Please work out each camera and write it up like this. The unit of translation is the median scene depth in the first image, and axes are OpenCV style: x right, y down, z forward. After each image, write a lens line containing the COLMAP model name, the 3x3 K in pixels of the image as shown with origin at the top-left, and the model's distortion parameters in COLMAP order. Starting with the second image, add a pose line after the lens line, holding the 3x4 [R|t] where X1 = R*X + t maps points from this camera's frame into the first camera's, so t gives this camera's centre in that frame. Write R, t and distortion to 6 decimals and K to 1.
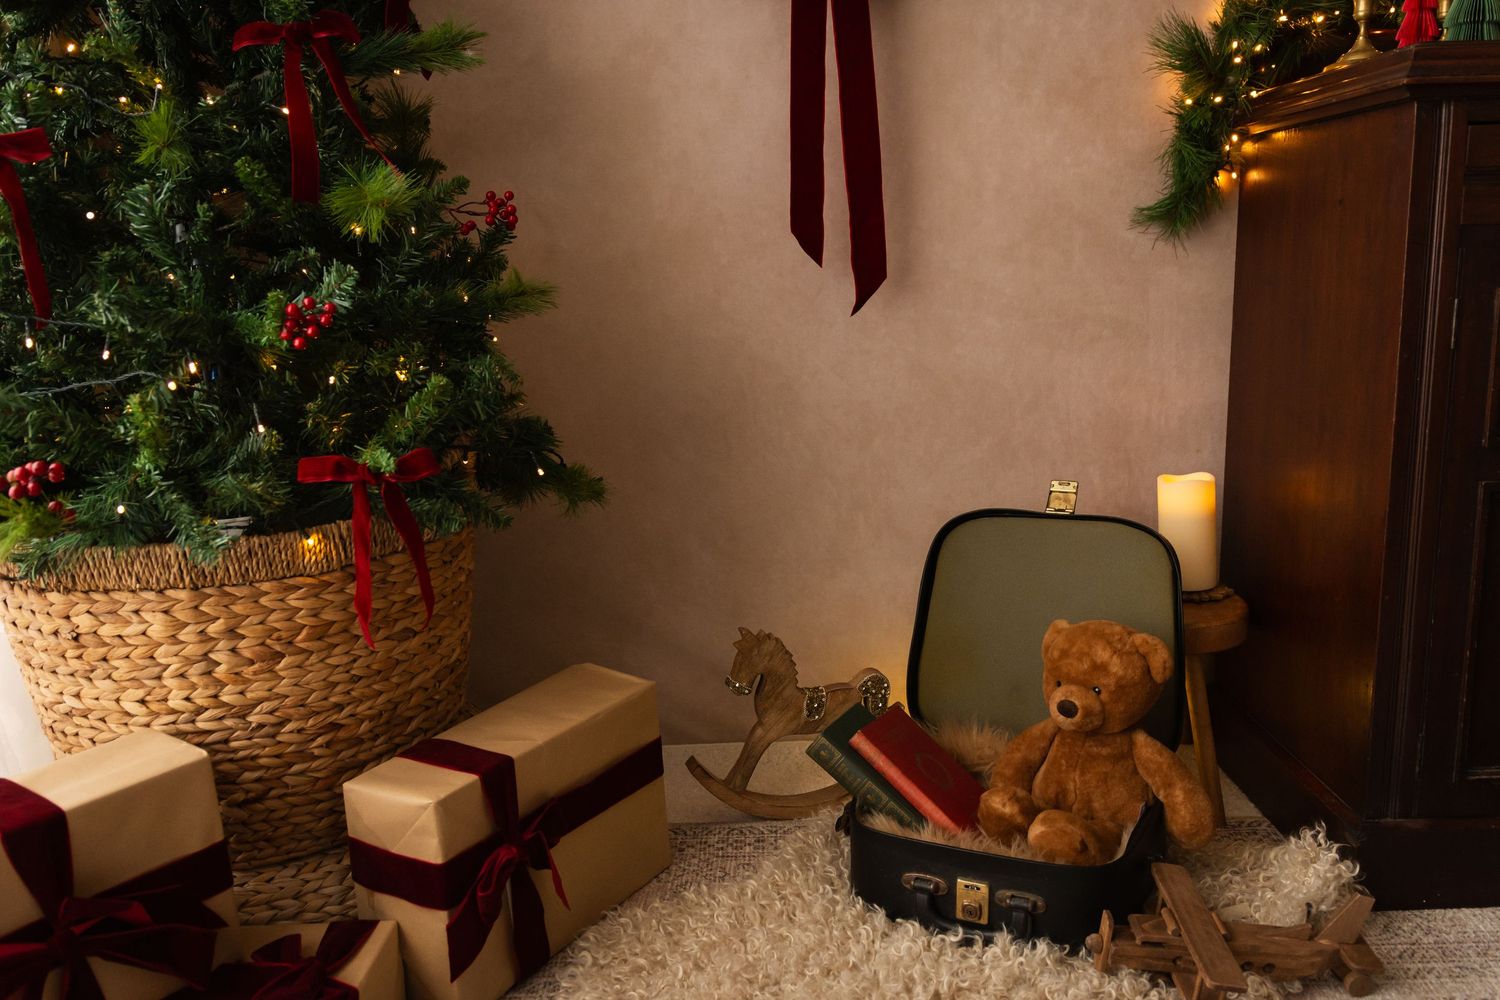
lens RADIAL K [[1218.6, 0, 757.9], [0, 1218.6, 501.3], [0, 0, 1]] dist [0.002871, -0.004500]
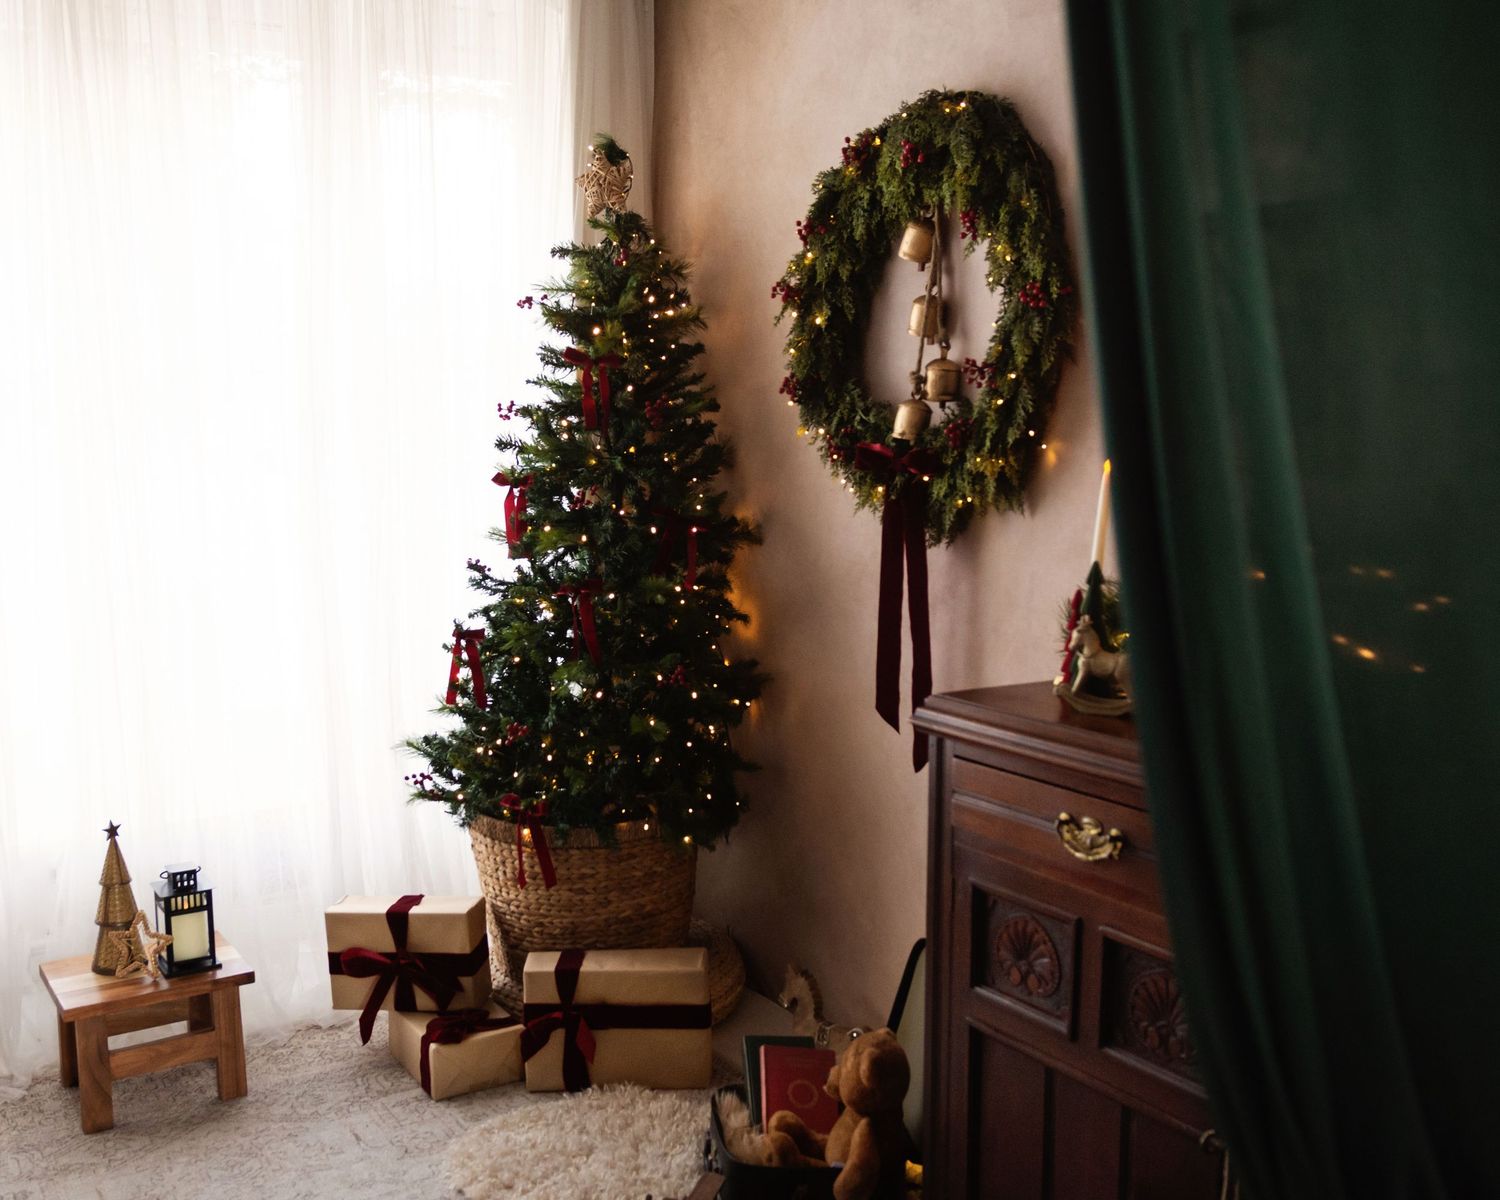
lens RADIAL K [[1547.8, 0, 664.6], [0, 1547.8, 599.3], [0, 0, 1]] dist [0.004035, 0.008200]
pose [[0.508260, 0.132410, -0.850964, 1.821166], [-0.188572, 0.981242, 0.040052, -0.472767], [0.840305, 0.140111, 0.523695, -0.230266]]
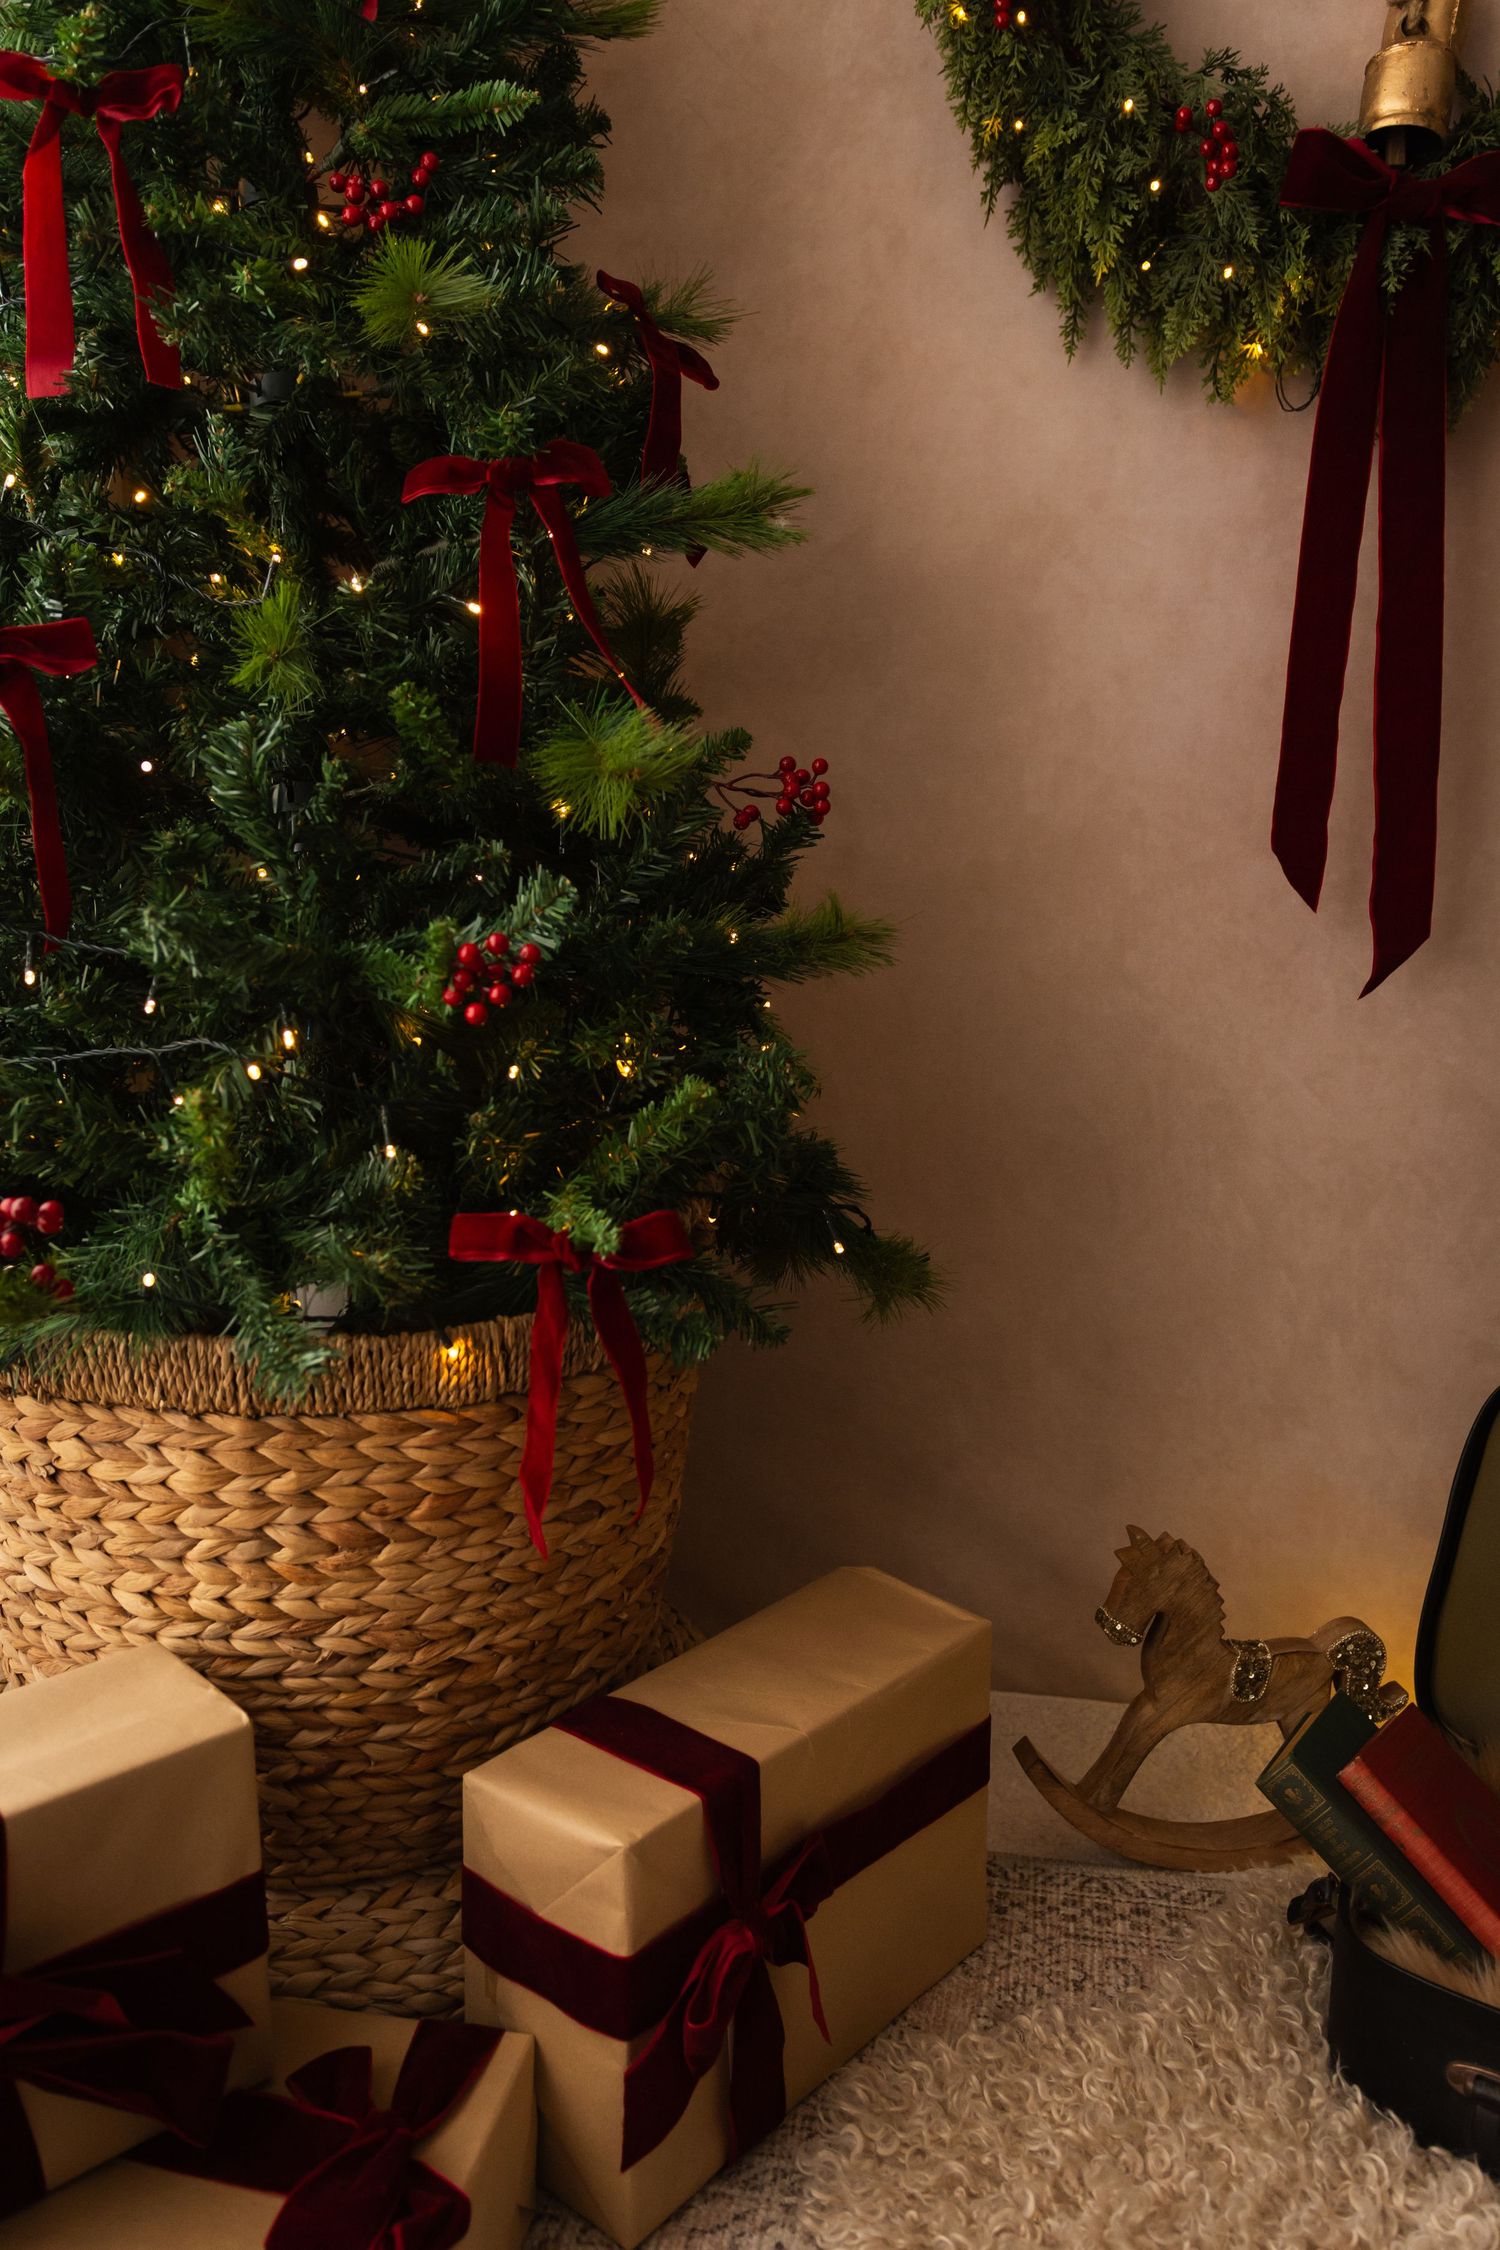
lens RADIAL K [[1741.3, 0, 747.6], [0, 1741.3, 1117.1], [0, 0, 1]] dist [0.005988, -0.005358]
pose [[0.986598, 0.080932, -0.141681, -0.115055], [-0.086560, 0.995666, -0.034006, -0.056416], [0.138314, 0.045814, 0.989328, 0.191869]]
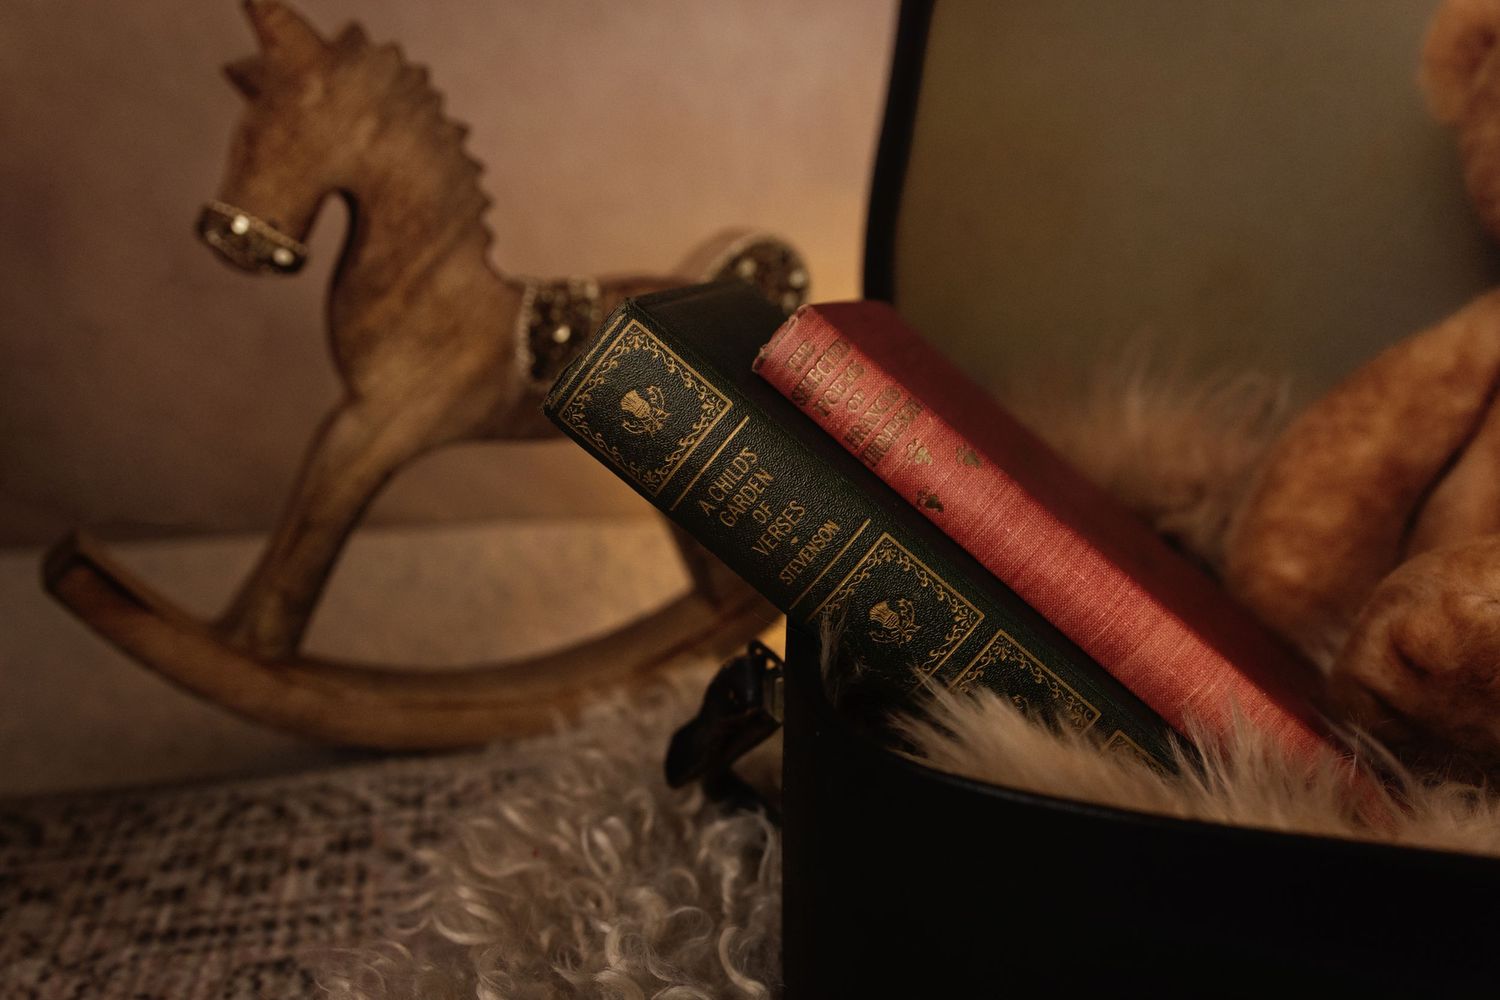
lens RADIAL K [[1253.4, 0, 753.7], [0, 1253.4, 501.0], [0, 0, 1]] dist [0.011459, 0.000060]
pose [[0.971746, -0.023255, 0.234879, 0.028463], [0.005174, 0.996994, 0.077306, 0.232793], [-0.235971, -0.073906, 0.968946, 0.906646]]
